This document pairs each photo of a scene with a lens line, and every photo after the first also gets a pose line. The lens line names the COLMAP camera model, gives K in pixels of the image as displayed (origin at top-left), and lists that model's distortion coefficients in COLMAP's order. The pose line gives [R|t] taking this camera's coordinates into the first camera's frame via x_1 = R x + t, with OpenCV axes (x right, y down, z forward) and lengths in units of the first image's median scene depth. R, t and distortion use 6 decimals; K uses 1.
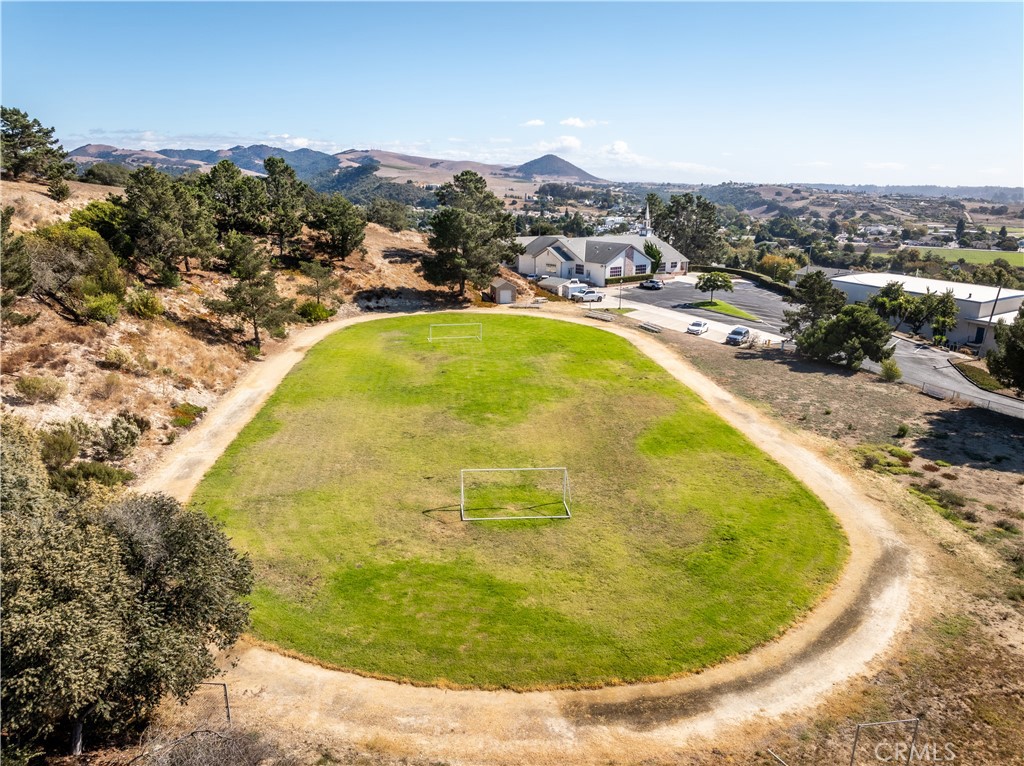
lens RADIAL K [[718.0, 0, 513.5], [0, 718.0, 383.2], [0, 0, 1]] dist [-0.030617, 0.016326]
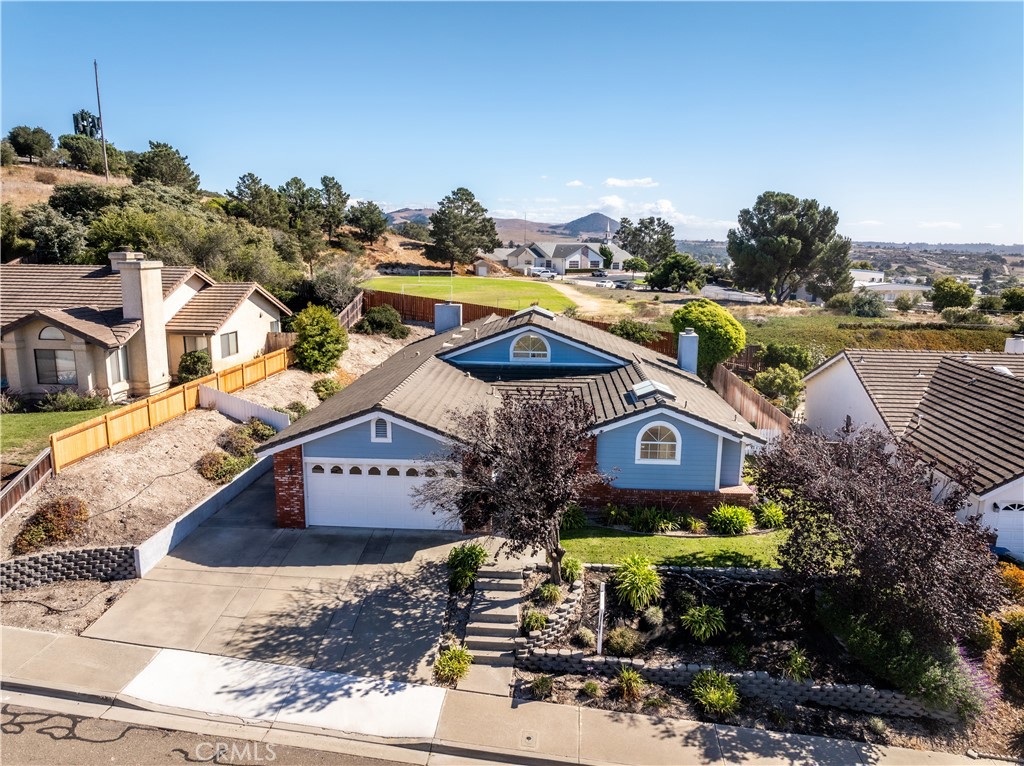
lens RADIAL K [[718.0, 0, 513.5], [0, 718.0, 383.2], [0, 0, 1]] dist [-0.030617, 0.016326]
pose [[0.997725, 0.015245, -0.065675, 0.121899], [-0.020280, 0.996848, -0.076706, 0.173338], [0.064299, 0.077863, 0.994888, -0.331674]]
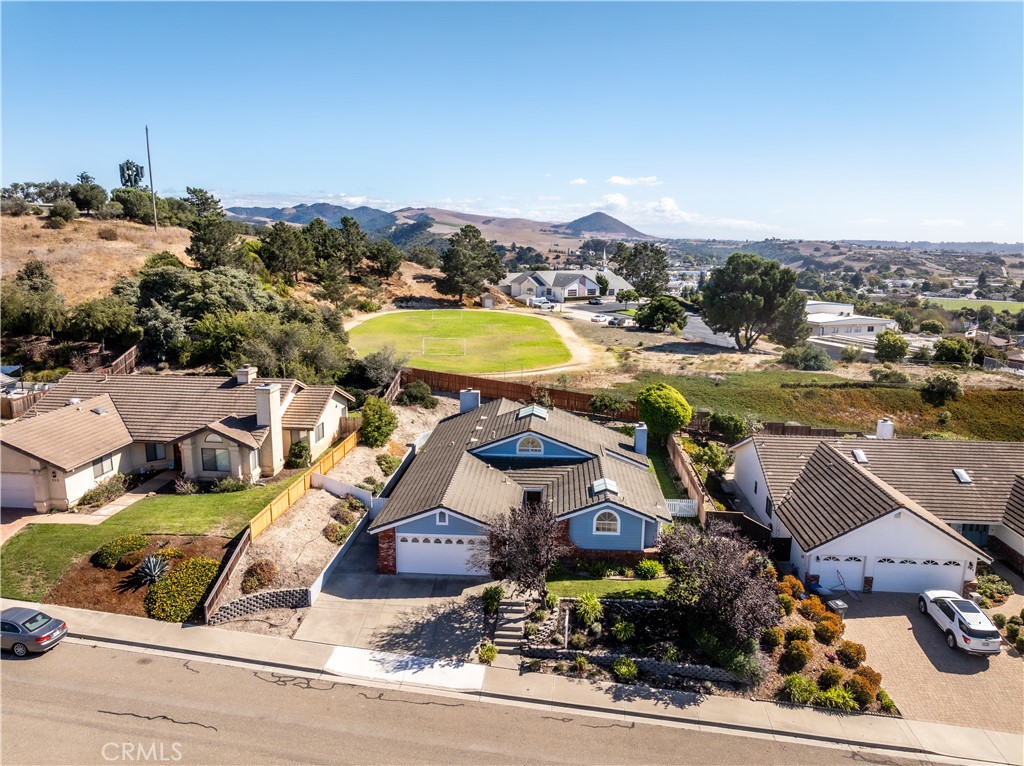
lens RADIAL K [[718.0, 0, 513.5], [0, 718.0, 383.2], [0, 0, 1]] dist [-0.030617, 0.016326]
pose [[0.997503, 0.014991, -0.069018, 0.127494], [-0.020099, 0.997061, -0.073925, 0.139383], [0.067707, 0.075127, 0.994873, -0.451684]]
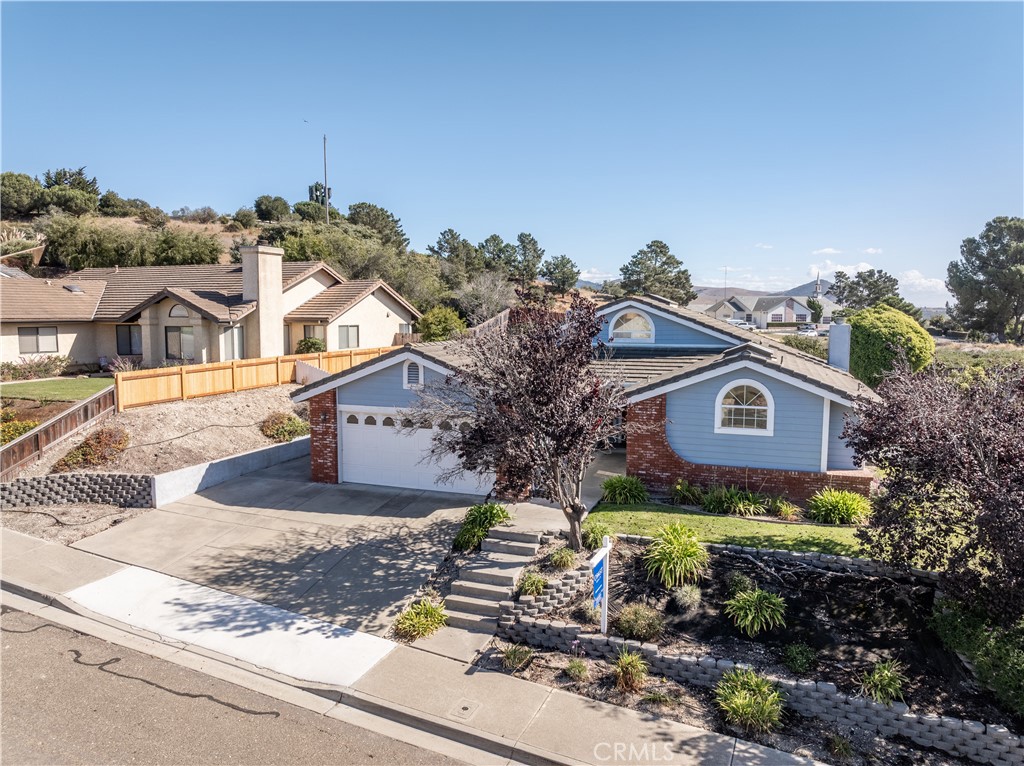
lens RADIAL K [[718.0, 0, 513.5], [0, 718.0, 383.2], [0, 0, 1]] dist [-0.030617, 0.016326]
pose [[0.936367, 0.028698, -0.349847, 0.152834], [-0.088349, 0.983836, -0.155762, 0.195151], [0.339722, 0.176759, 0.923767, -0.299262]]
